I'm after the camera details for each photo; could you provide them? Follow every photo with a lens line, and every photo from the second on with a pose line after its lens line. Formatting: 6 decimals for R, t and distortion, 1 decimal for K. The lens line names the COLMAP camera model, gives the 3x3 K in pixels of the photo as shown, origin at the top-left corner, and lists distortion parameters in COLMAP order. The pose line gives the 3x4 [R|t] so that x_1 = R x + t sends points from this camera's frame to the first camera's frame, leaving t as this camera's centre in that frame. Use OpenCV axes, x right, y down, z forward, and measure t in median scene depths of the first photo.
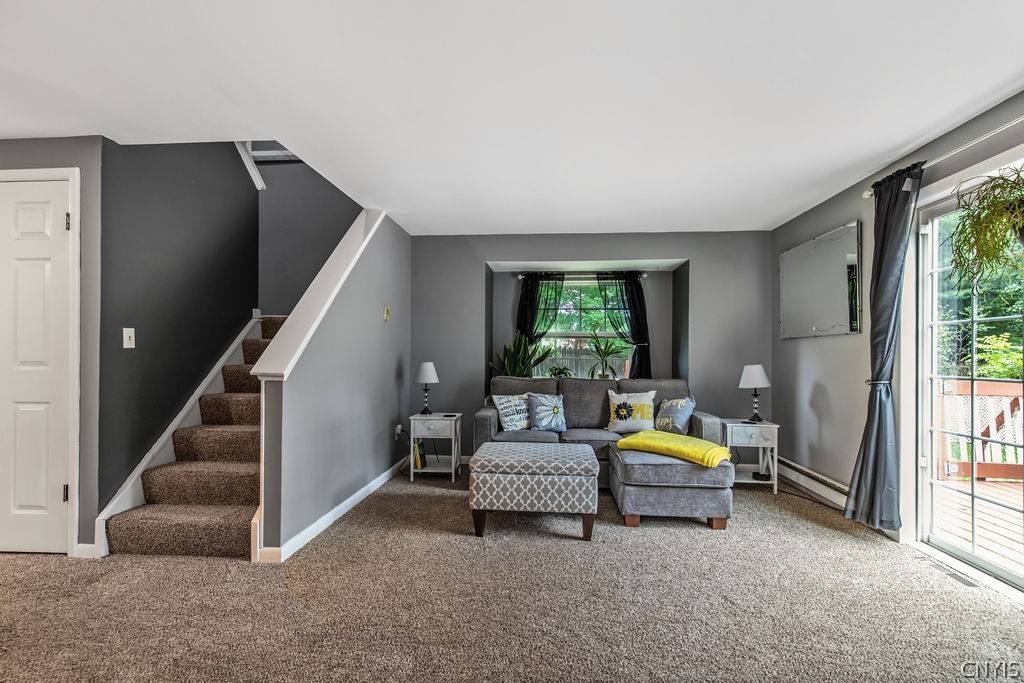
lens RADIAL K [[463.1, 0, 513.1], [0, 463.1, 347.9], [0, 0, 1]] dist [0.003164, 0.000878]
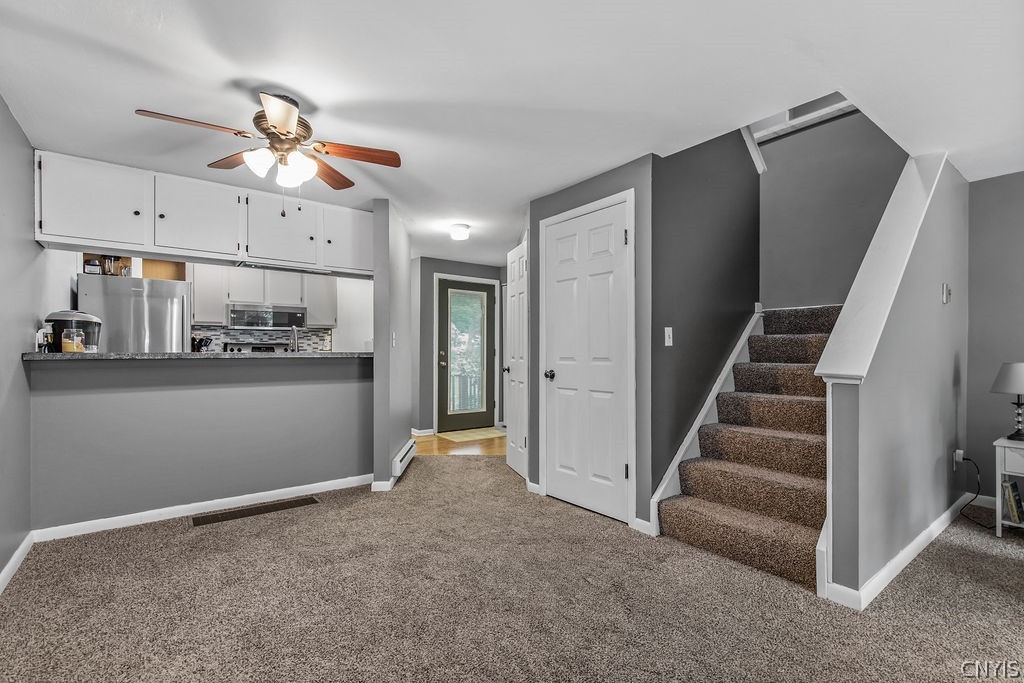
lens RADIAL K [[463.1, 0, 509.8], [0, 463.1, 347.4], [0, 0, 1]] dist [0.003164, 0.000878]
pose [[0.669198, -0.009841, -0.743019, -0.291420], [0.013066, 0.999914, -0.001476, 0.000531], [0.742969, -0.008721, 0.669269, 0.012389]]
